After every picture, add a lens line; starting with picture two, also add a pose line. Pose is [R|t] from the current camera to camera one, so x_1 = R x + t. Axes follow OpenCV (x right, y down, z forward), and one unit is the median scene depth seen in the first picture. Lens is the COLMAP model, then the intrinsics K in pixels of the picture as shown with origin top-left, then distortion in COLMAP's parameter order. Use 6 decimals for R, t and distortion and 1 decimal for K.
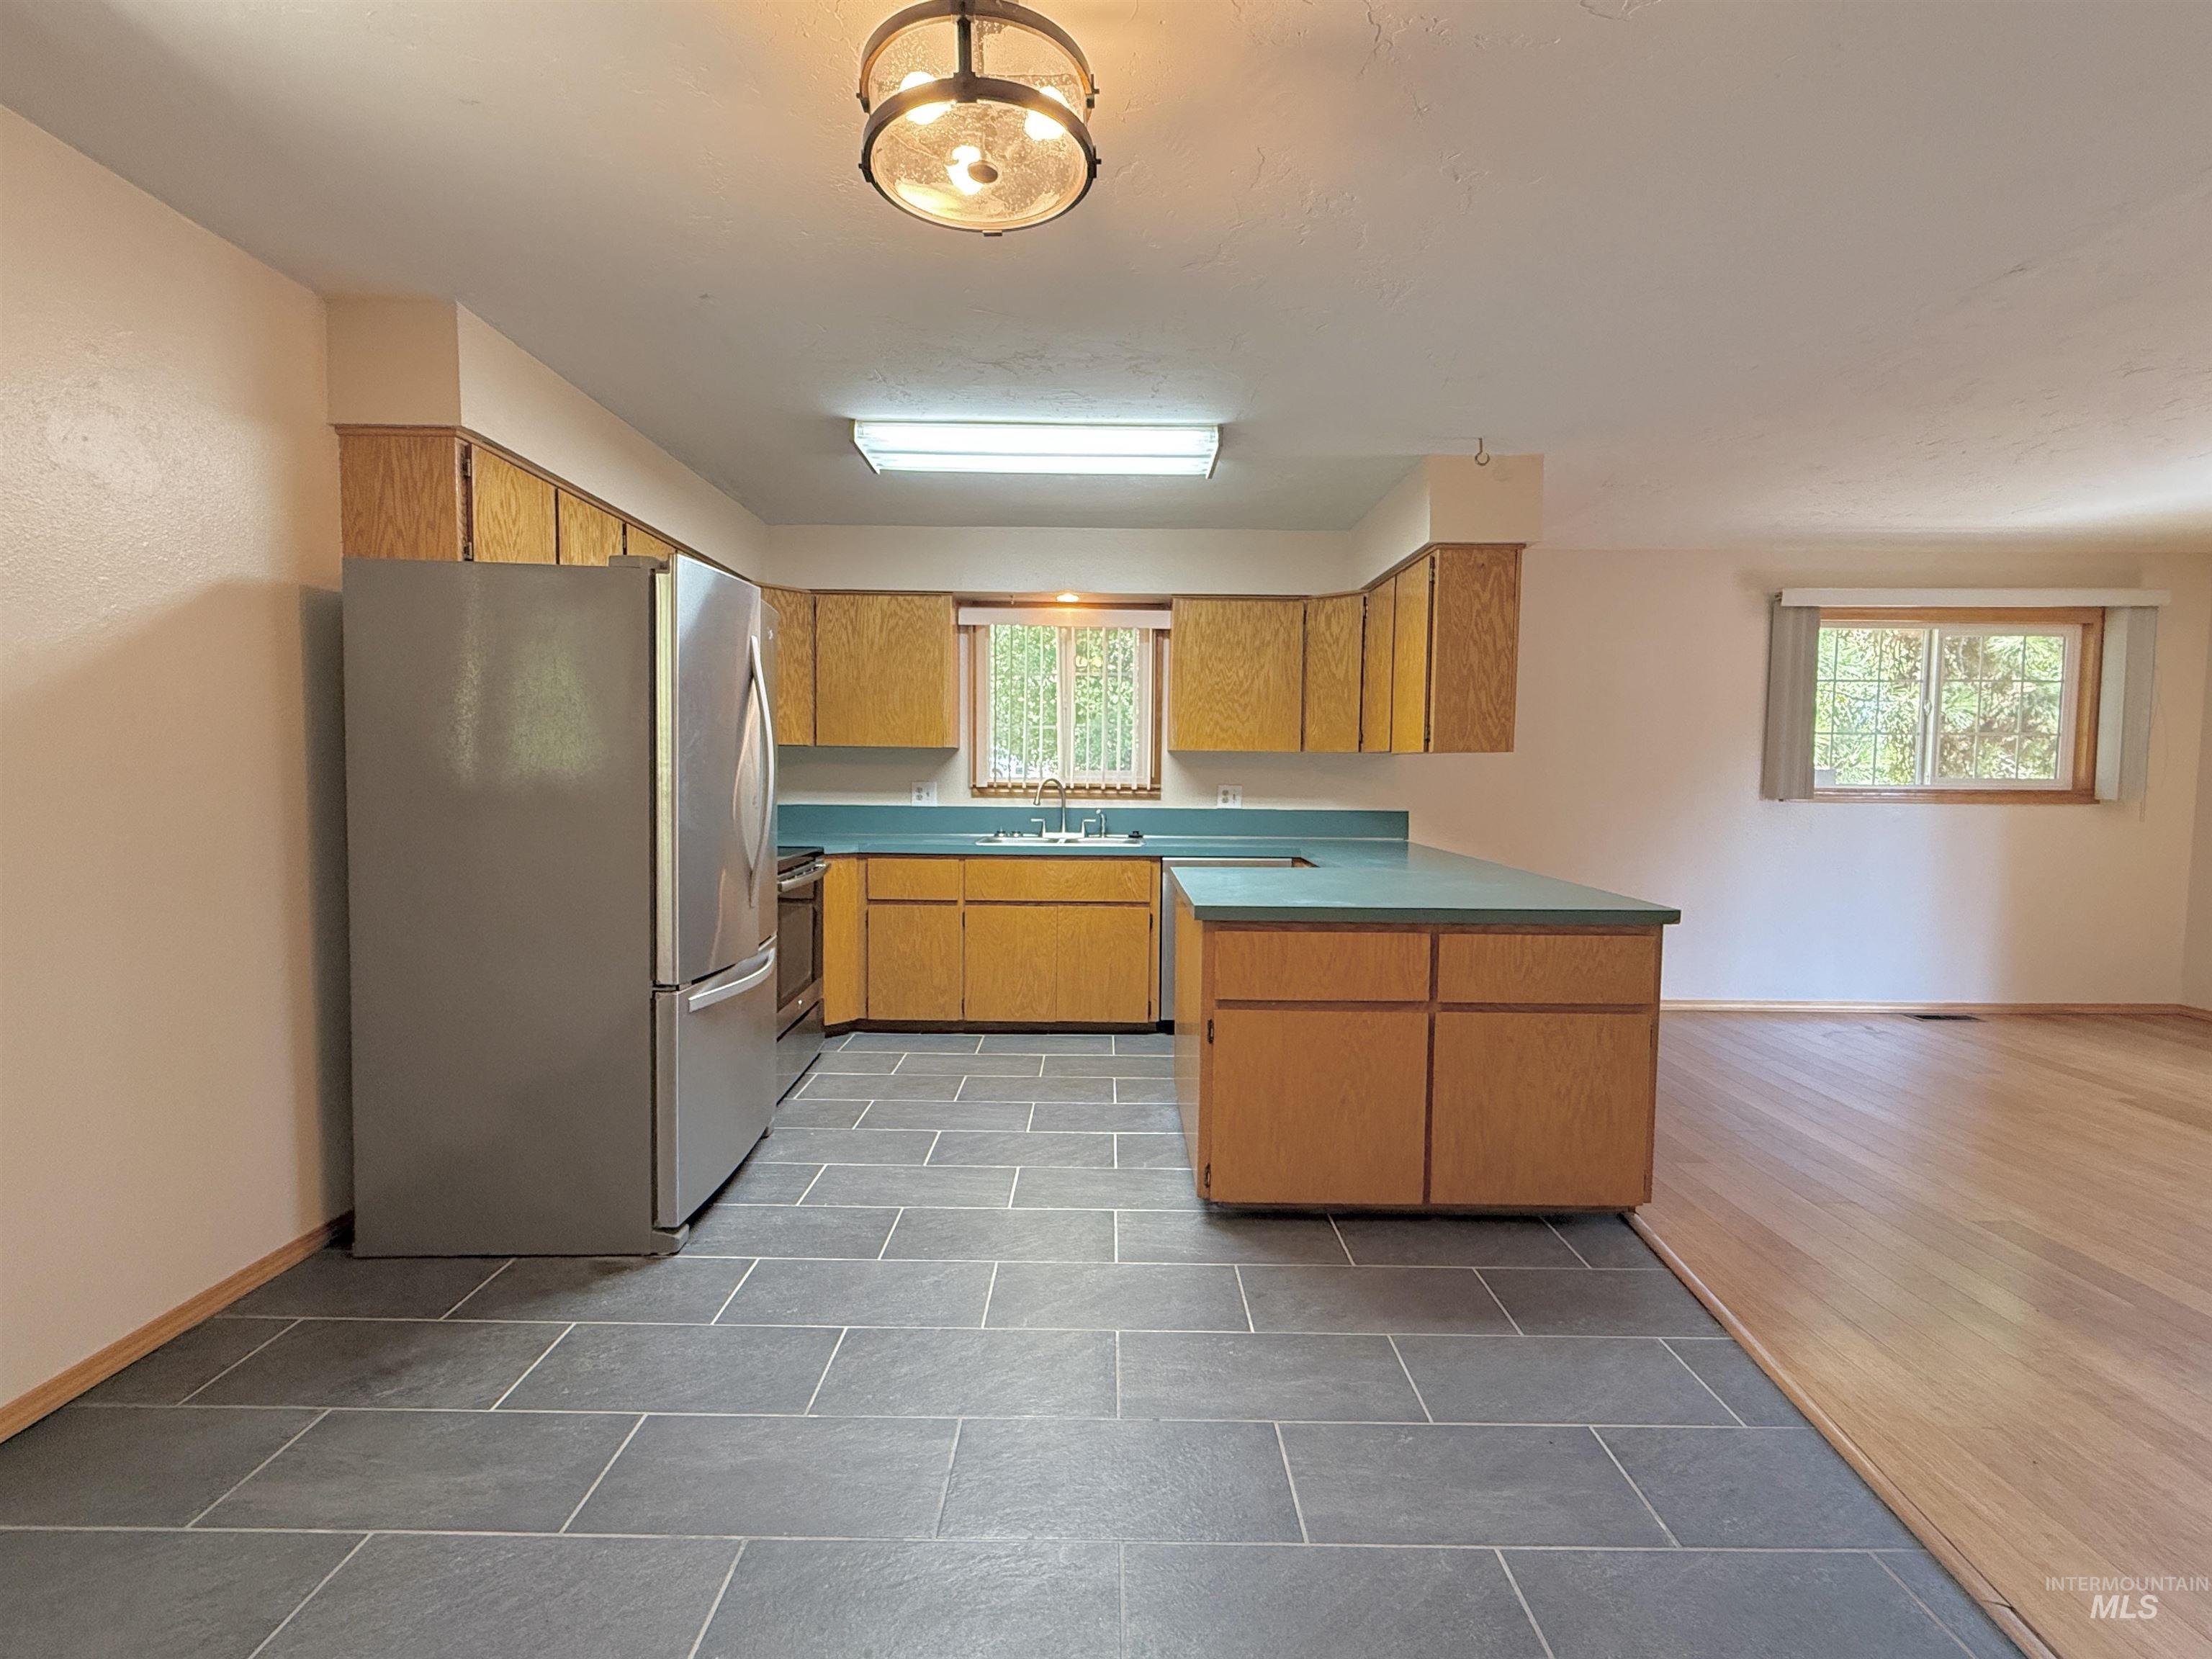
lens RADIAL K [[989.2, 0, 1106.0], [0, 989.2, 829.5], [0, 0, 1]] dist [0.000615, -0.000287]
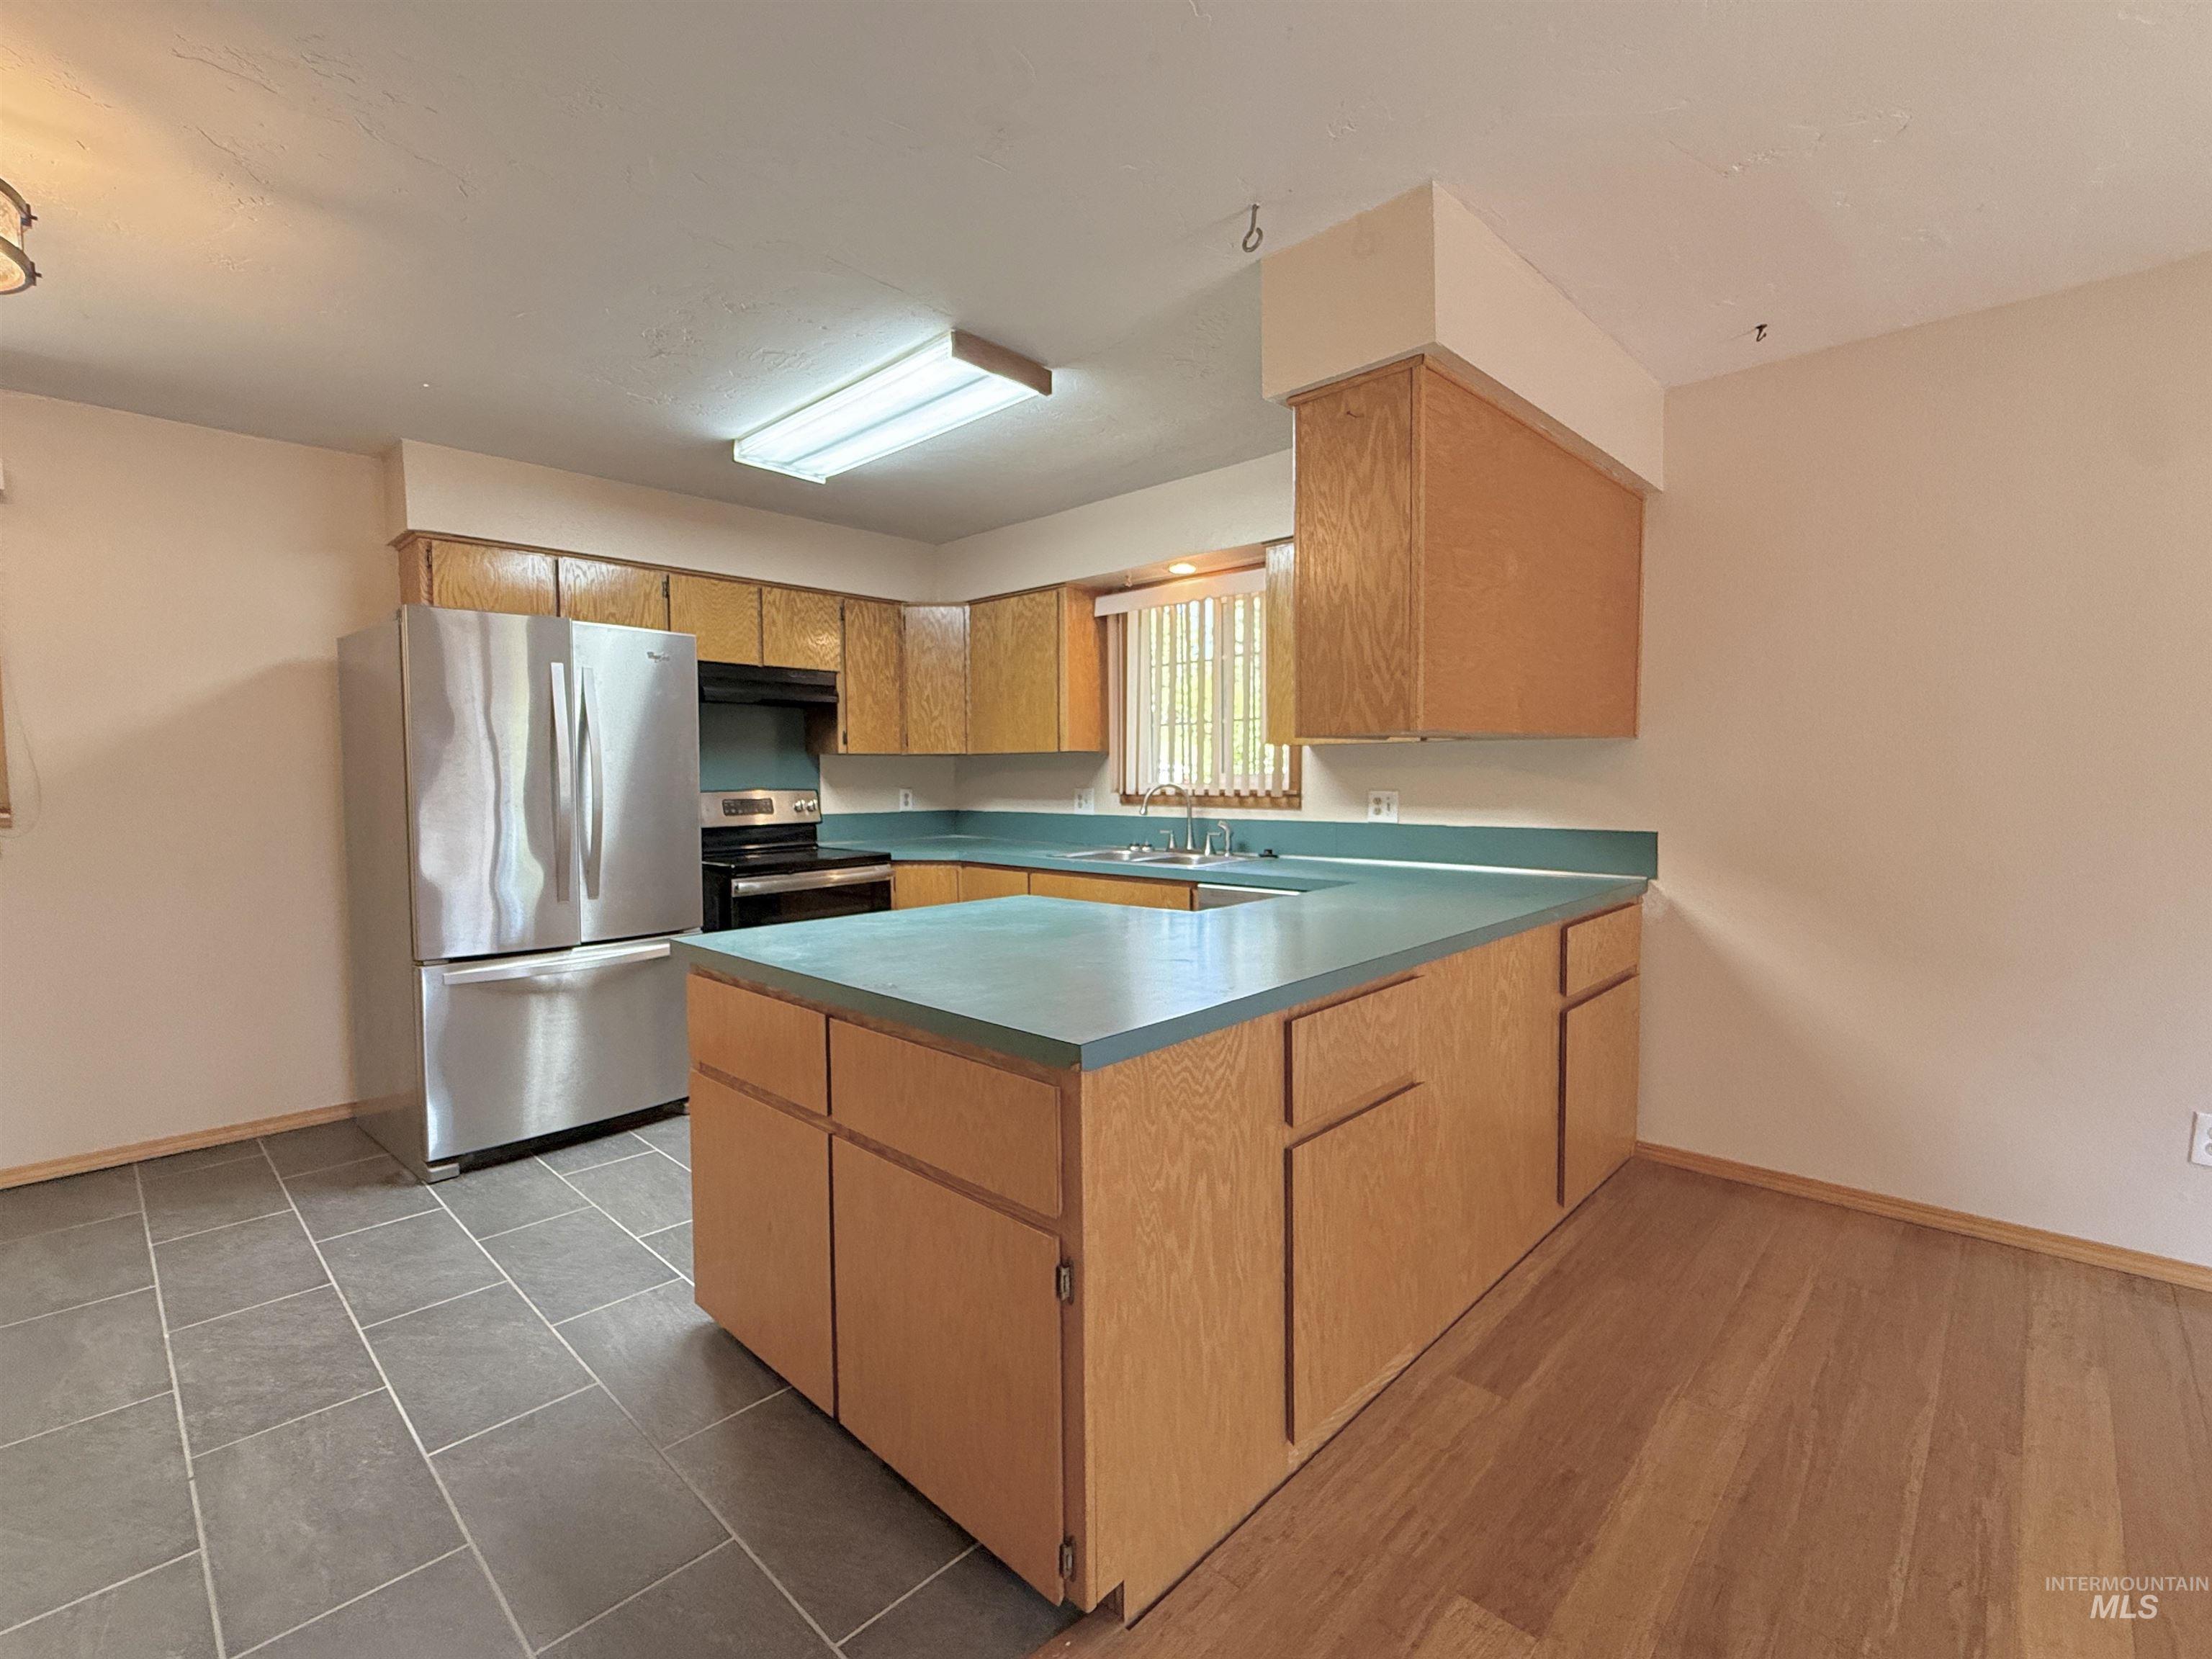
lens RADIAL K [[986.2, 0, 1106.0], [0, 986.2, 829.5], [0, 0, 1]] dist [-0.001577, -0.000556]
pose [[0.723579, 0.022296, -0.689881, 0.493747], [-0.025840, 0.999653, 0.005205, -0.015151], [0.689758, 0.014060, 0.723904, 0.349630]]
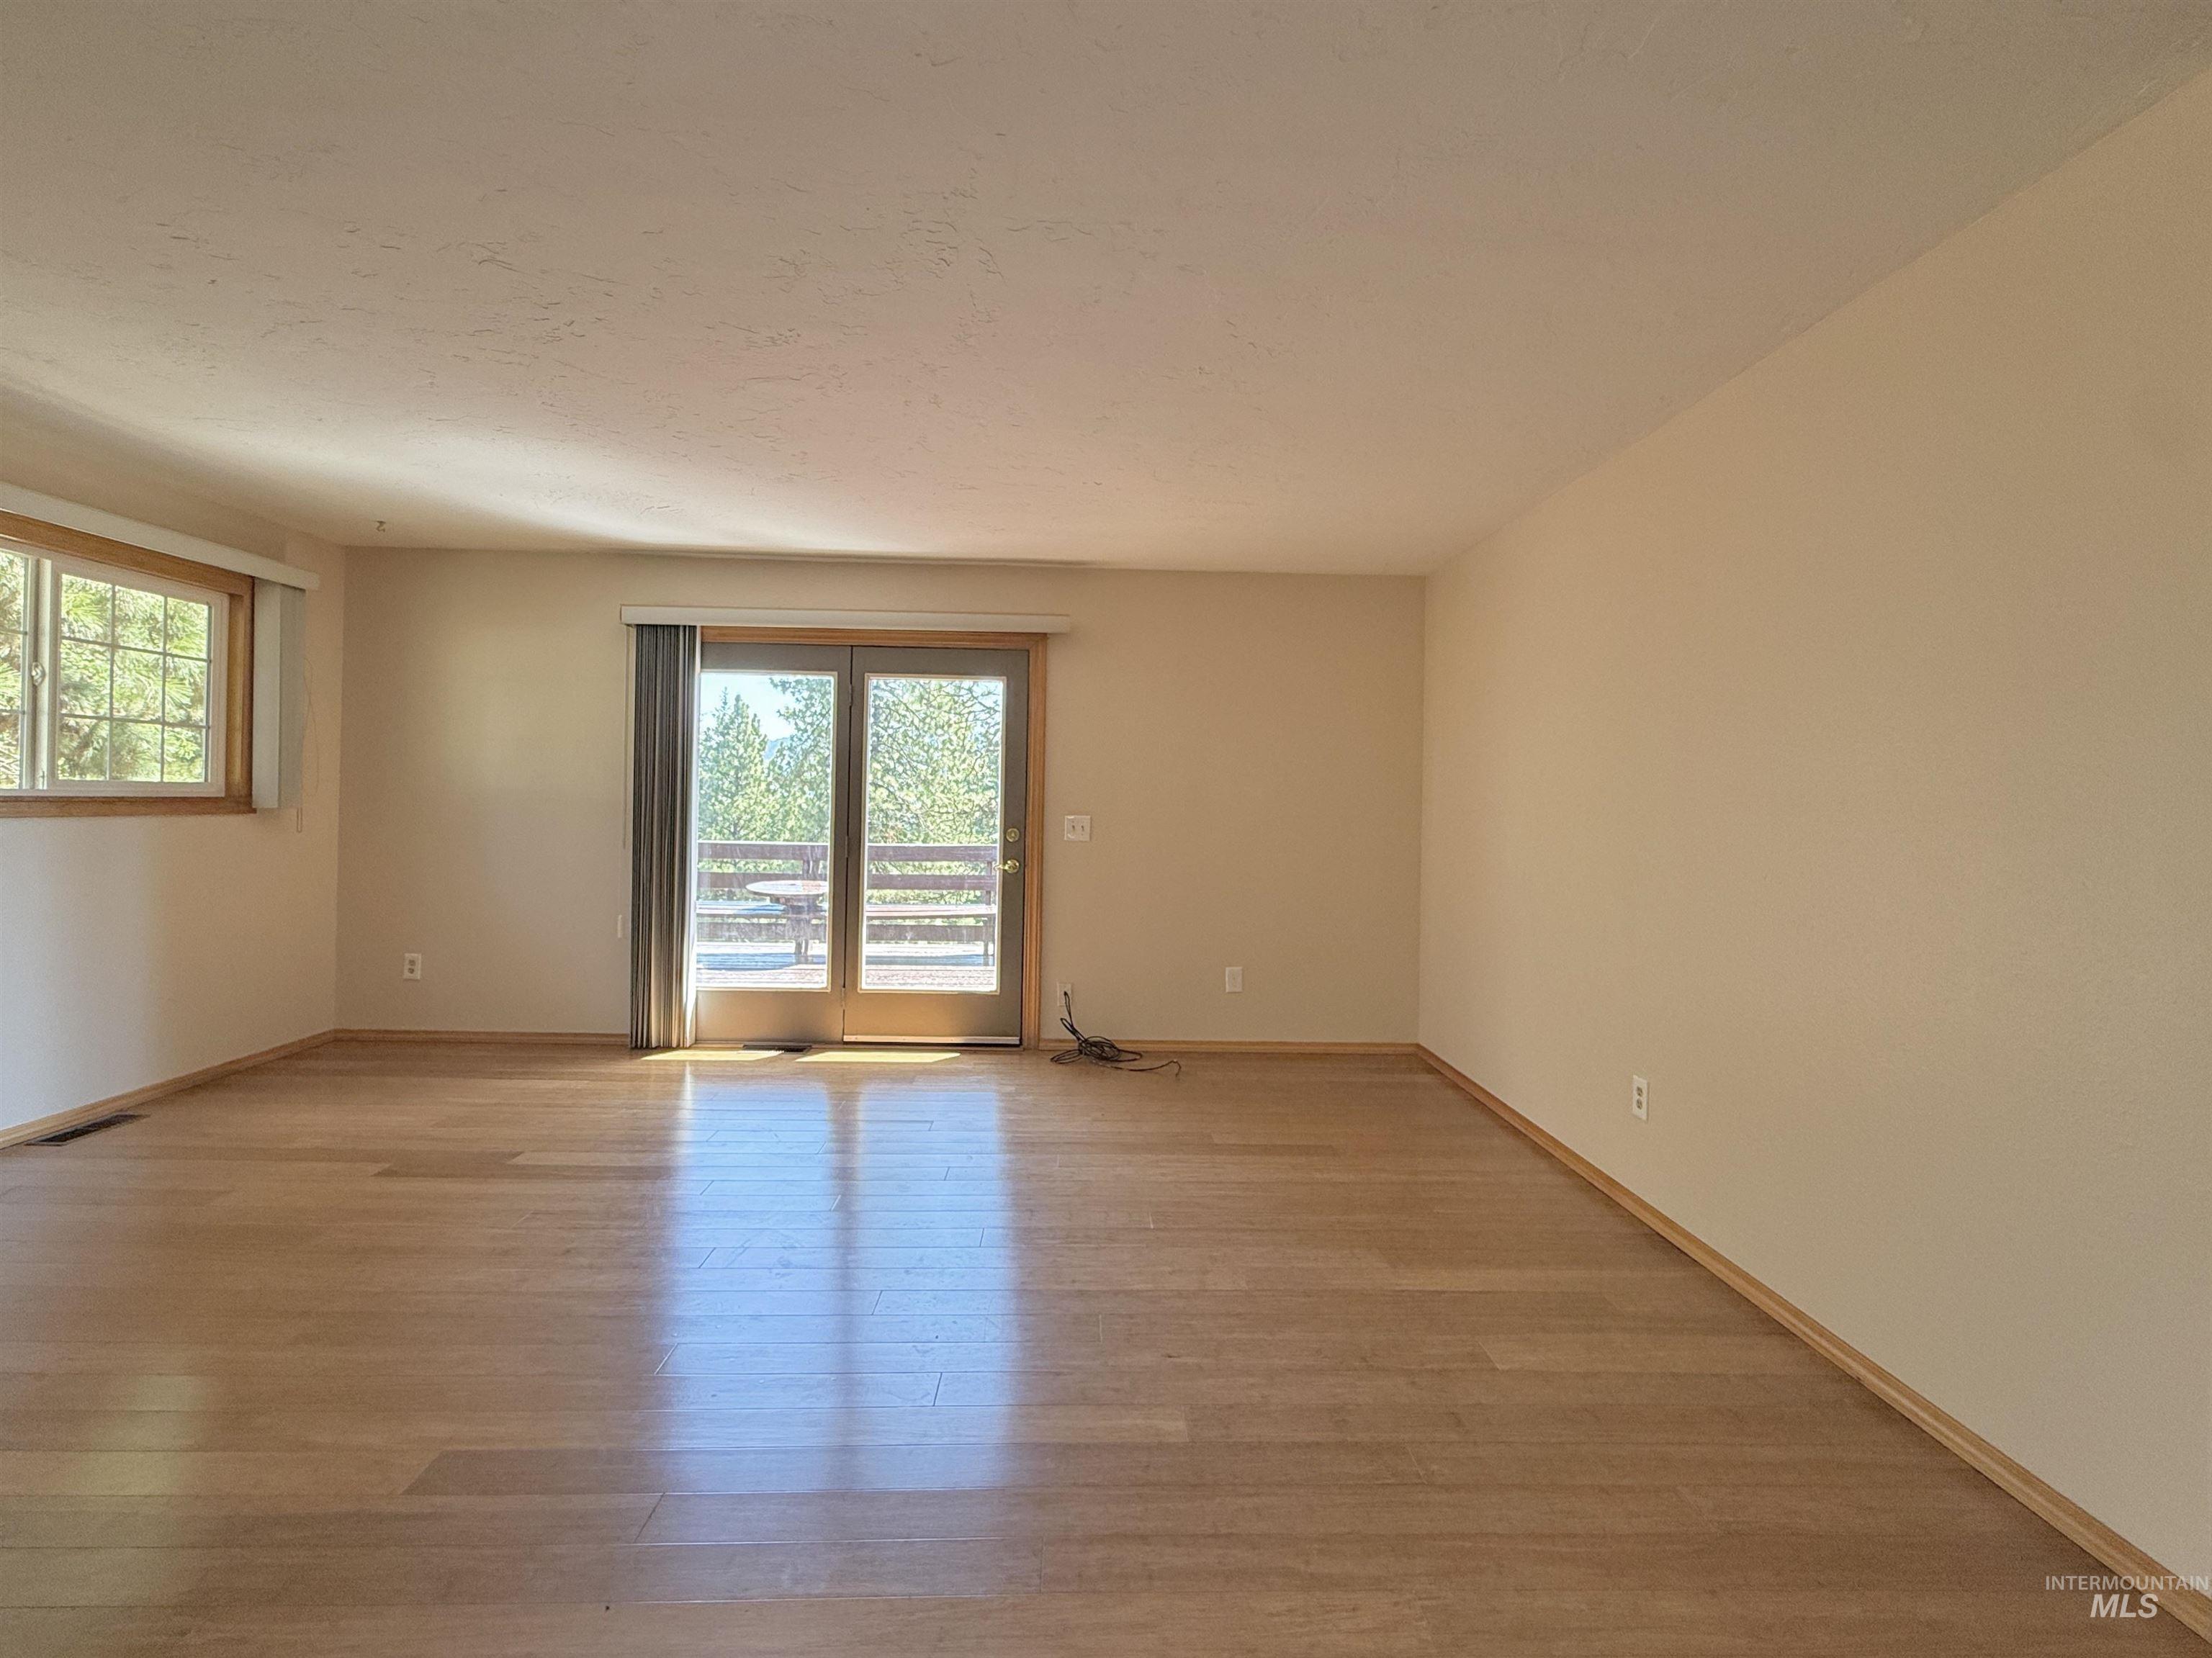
lens RADIAL K [[1016.8, 0, 1101.7], [0, 1016.8, 800.6], [0, 0, 1]] dist [0.001992, 0.000453]
pose [[-0.024821, -0.007458, 0.999664, 0.128413], [0.039927, 0.999167, 0.008446, -0.015534], [-0.998894, 0.040124, -0.024503, 0.315930]]
